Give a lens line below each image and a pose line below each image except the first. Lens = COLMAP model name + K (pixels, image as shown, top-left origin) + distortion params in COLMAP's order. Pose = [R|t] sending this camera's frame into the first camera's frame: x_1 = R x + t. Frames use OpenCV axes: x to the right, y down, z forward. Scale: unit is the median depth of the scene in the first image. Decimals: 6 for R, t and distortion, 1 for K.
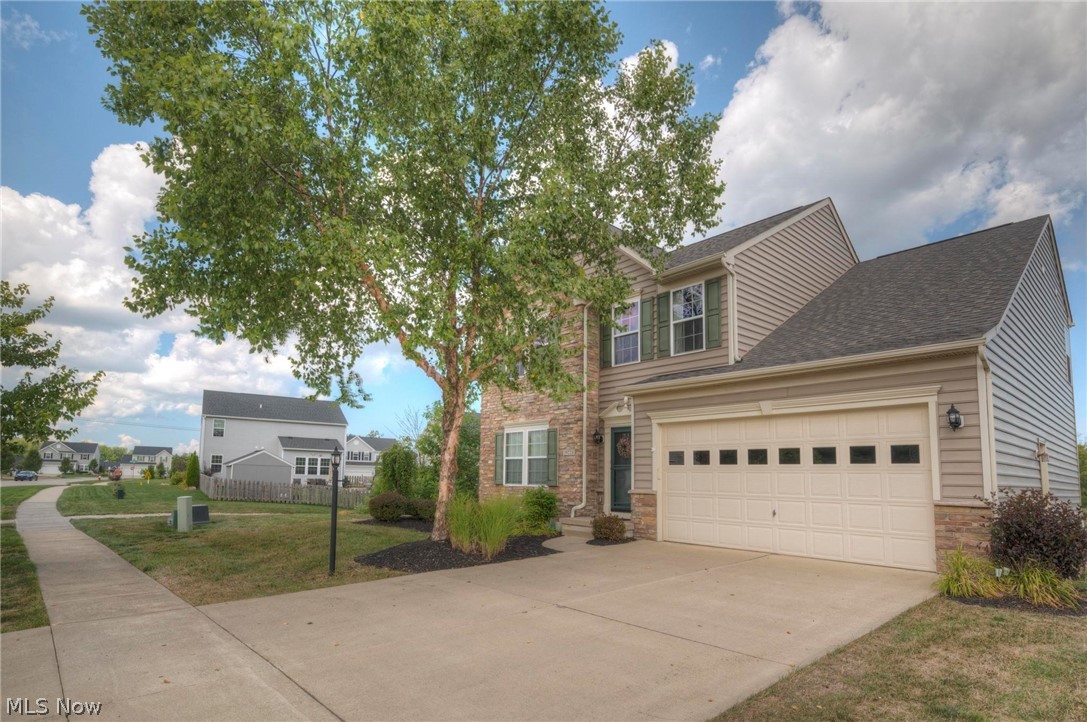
lens RADIAL K [[546.0, 0, 543.5], [0, 546.0, 361.0], [0, 0, 1]] dist [0.001144, 0.000144]
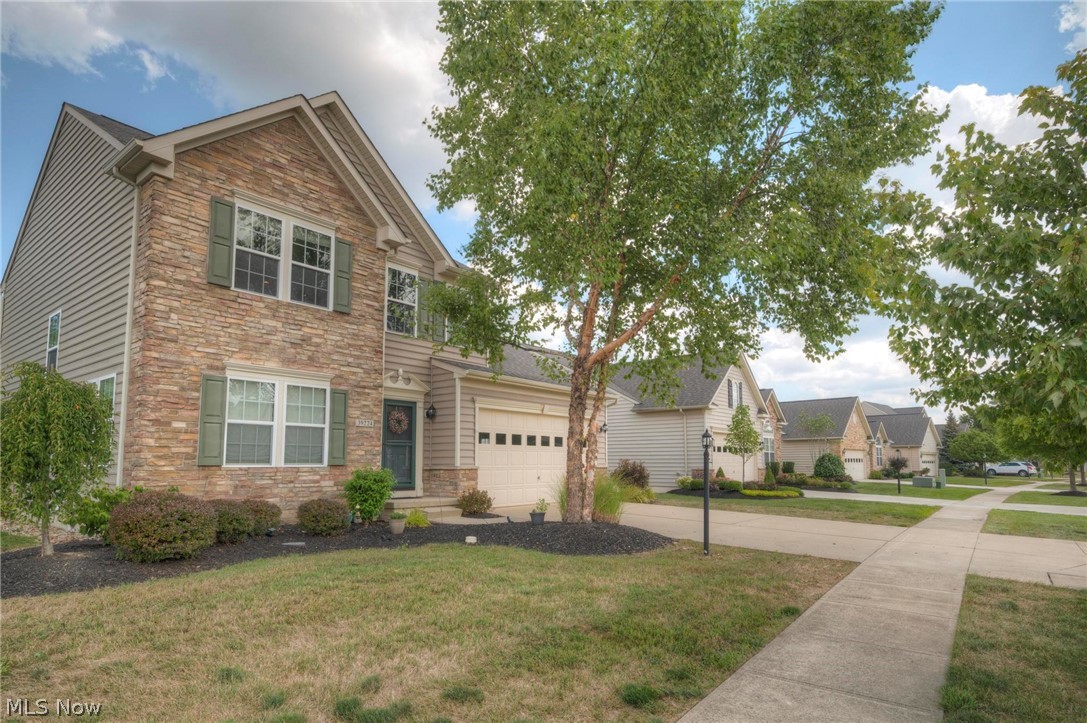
lens RADIAL K [[603.3, 0, 543.5], [0, 603.3, 361.5], [0, 0, 1]] dist [-0.000005, -0.000012]
pose [[-0.149652, 0.141873, 0.978507, -0.913794], [-0.218432, 0.960456, -0.172662, 0.182939], [-0.964309, -0.239576, -0.112745, 0.902221]]
